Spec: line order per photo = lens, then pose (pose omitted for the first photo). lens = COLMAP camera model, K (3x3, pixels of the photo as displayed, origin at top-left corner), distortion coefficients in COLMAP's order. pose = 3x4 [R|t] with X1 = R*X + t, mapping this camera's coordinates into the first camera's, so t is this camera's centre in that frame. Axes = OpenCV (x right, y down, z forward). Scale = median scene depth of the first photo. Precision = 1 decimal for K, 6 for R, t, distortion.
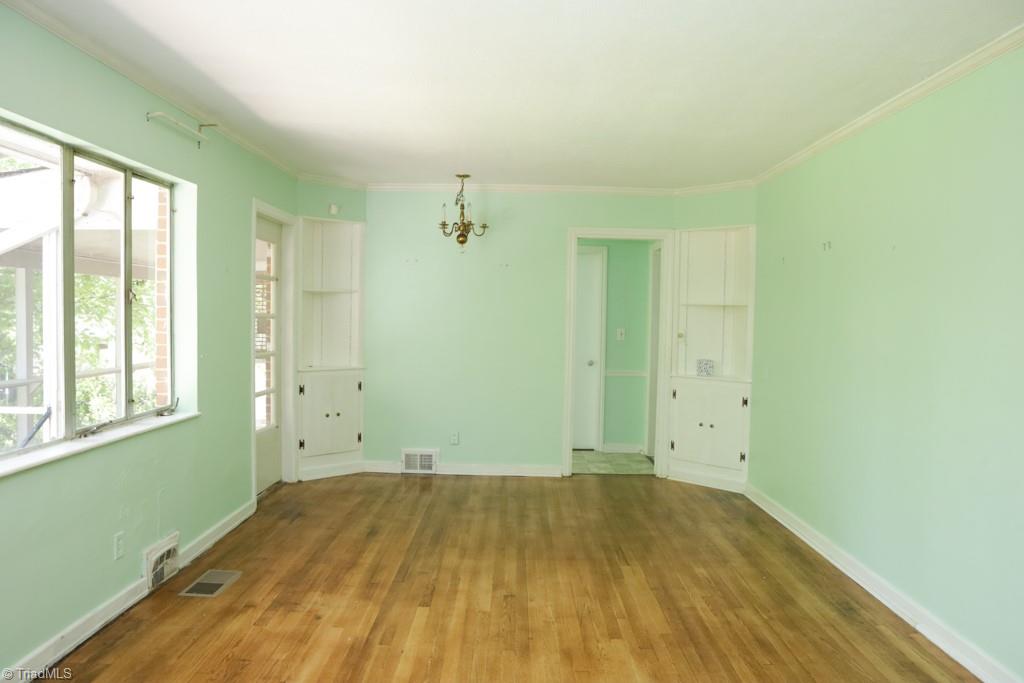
lens RADIAL K [[711.9, 0, 512.0], [0, 711.9, 341.5], [0, 0, 1]] dist [-0.099077, 0.083577]
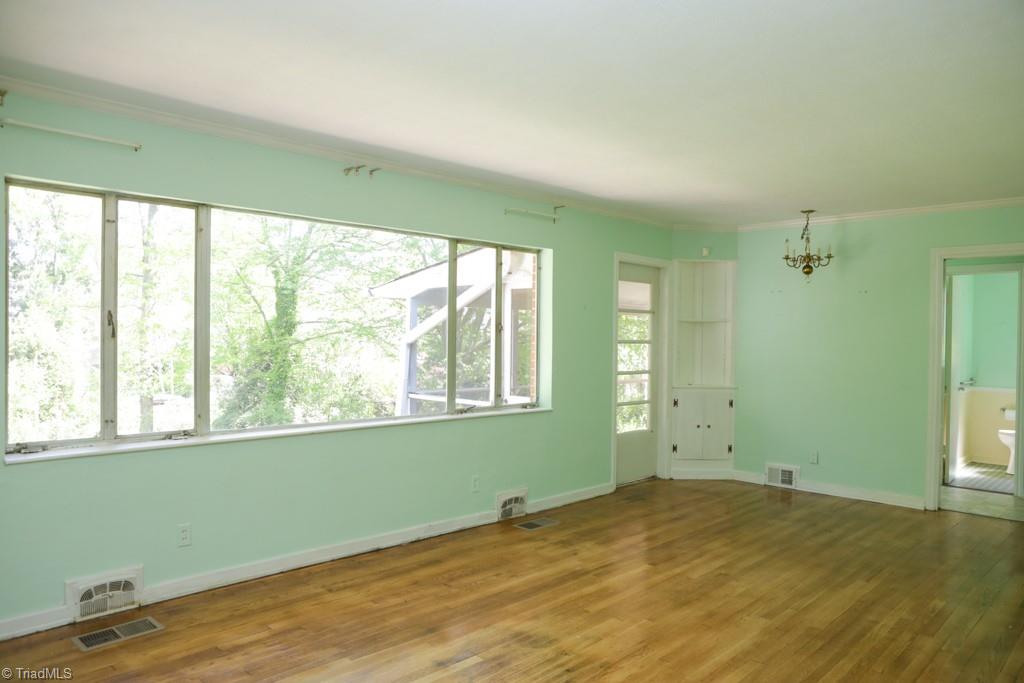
lens RADIAL K [[711.9, 0, 512.0], [0, 711.9, 341.5], [0, 0, 1]] dist [-0.099077, 0.083577]
pose [[0.718992, -0.003968, -0.695007, 0.484676], [-0.025920, 0.999135, -0.032519, 0.014197], [0.694535, 0.041396, 0.718267, -0.096867]]
